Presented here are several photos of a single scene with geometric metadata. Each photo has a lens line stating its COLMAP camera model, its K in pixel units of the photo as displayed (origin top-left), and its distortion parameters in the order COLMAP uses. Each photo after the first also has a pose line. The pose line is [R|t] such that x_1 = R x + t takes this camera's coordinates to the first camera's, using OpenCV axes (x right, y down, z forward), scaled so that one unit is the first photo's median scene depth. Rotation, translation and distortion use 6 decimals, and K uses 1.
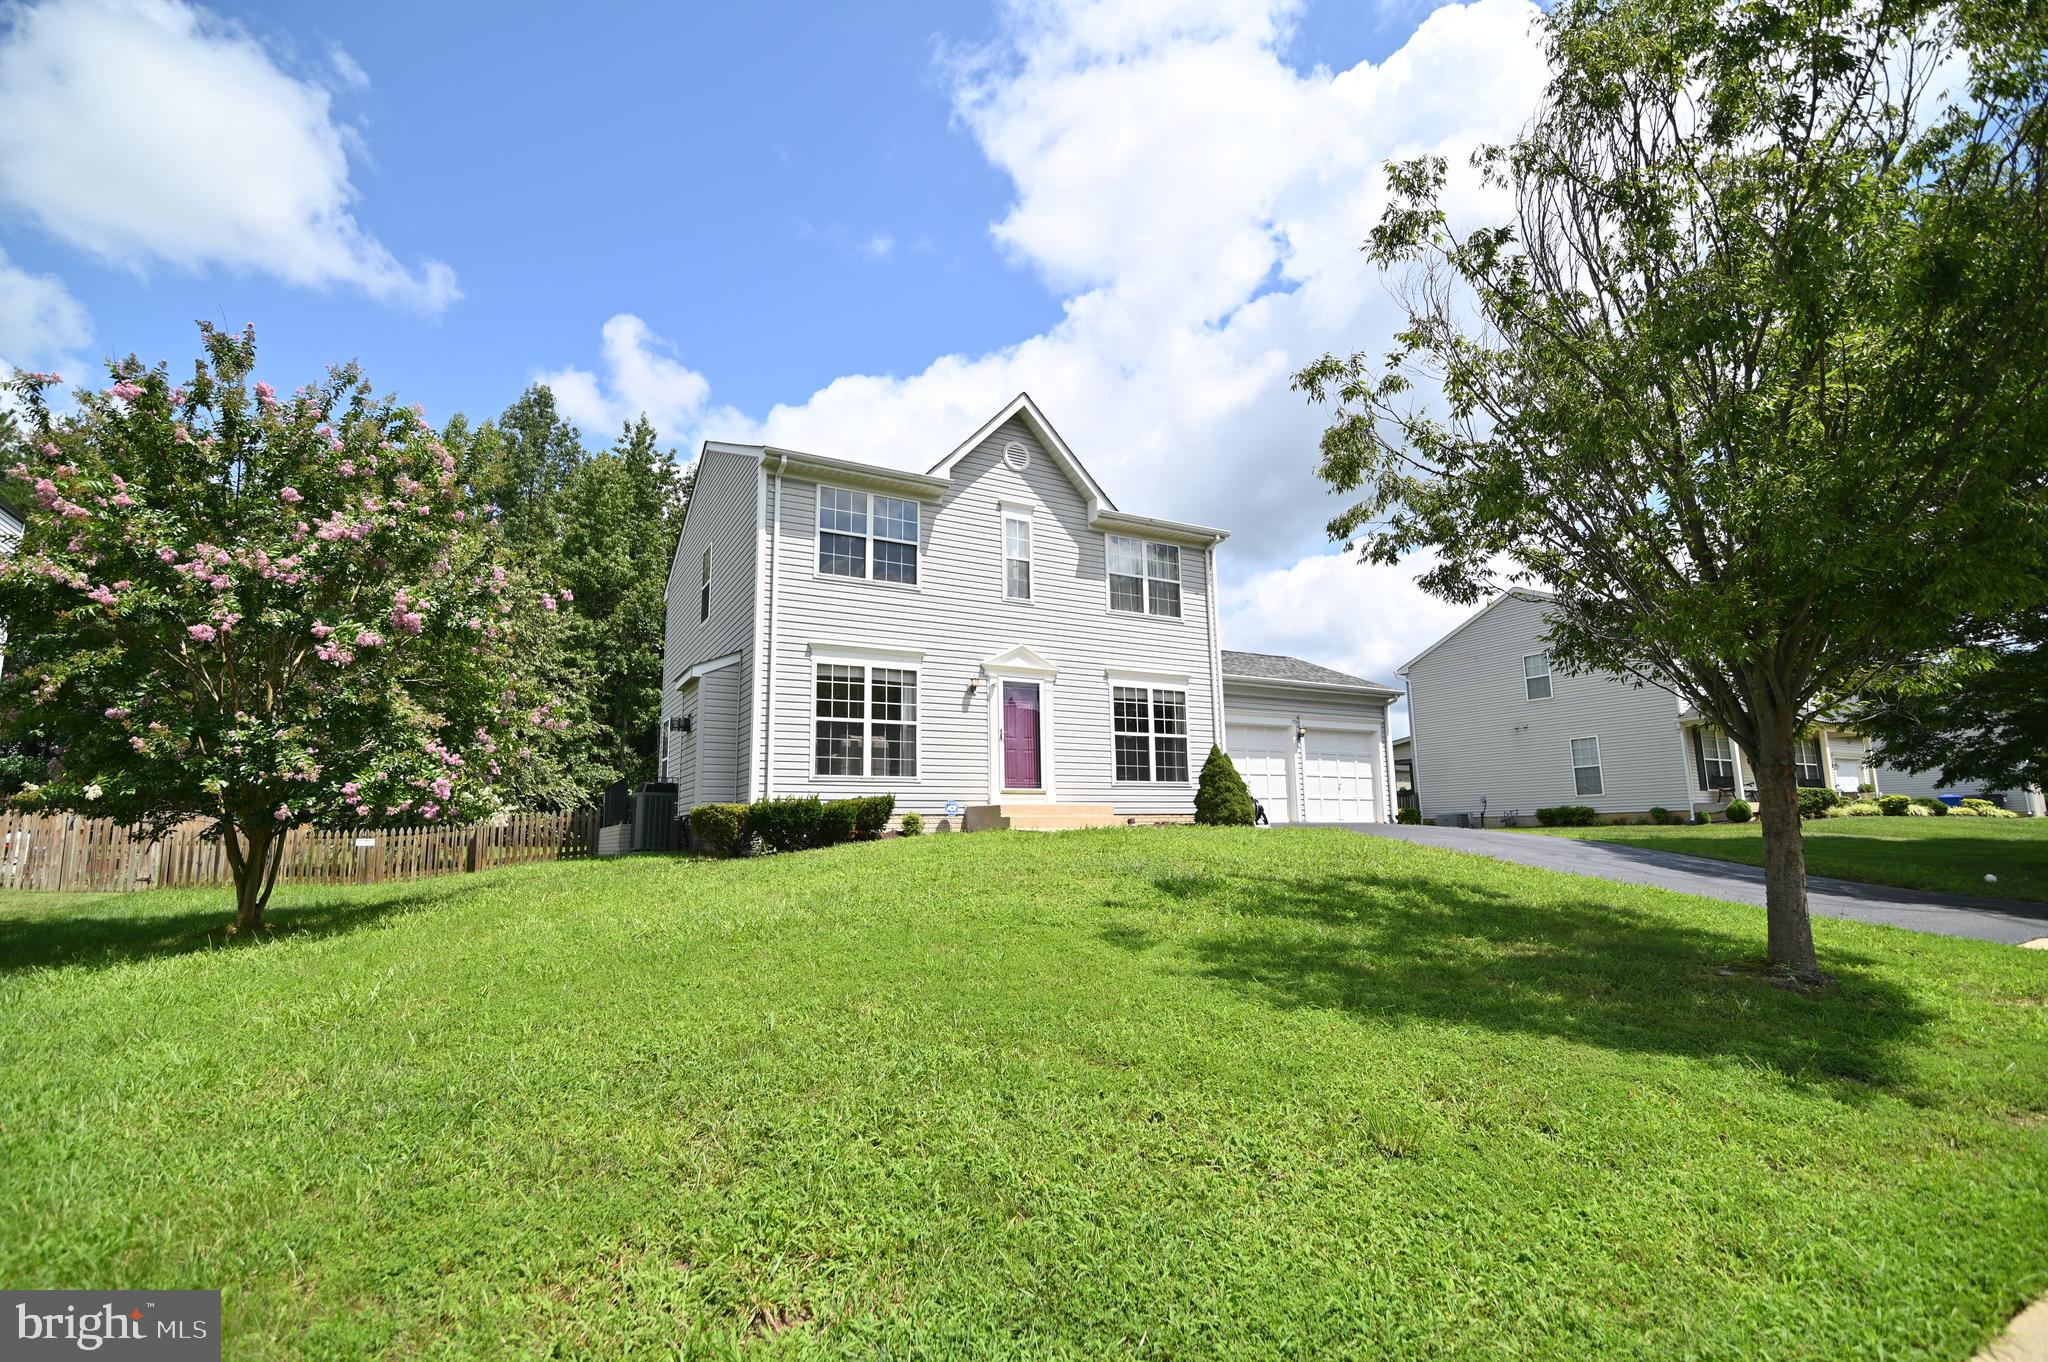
lens RADIAL K [[943.4, 0, 1020.9], [0, 943.4, 686.3], [0, 0, 1]] dist [-0.018495, -0.000780]
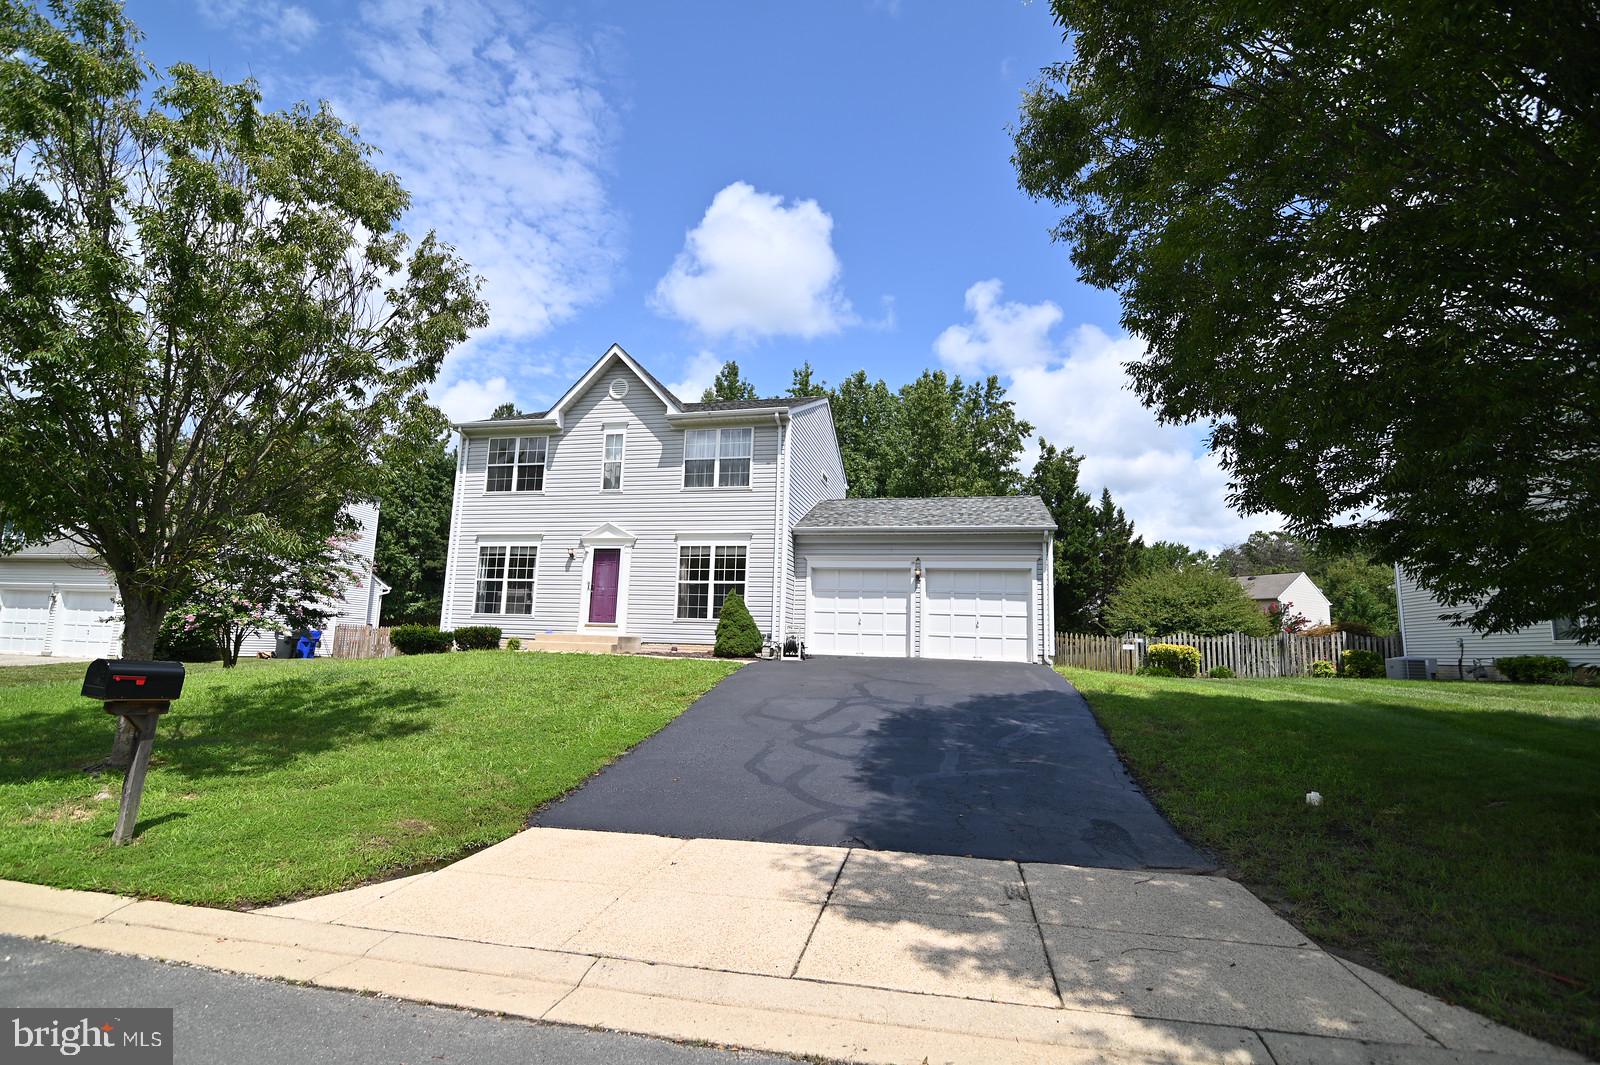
lens RADIAL K [[733.8, 0, 795.1], [0, 733.8, 534.9], [0, 0, 1]] dist [-0.018376, 0.000950]
pose [[0.740205, -0.065579, -0.669175, 0.925261], [0.064476, 0.997569, -0.026441, 0.022296], [0.669282, -0.023574, 0.742634, 0.353934]]
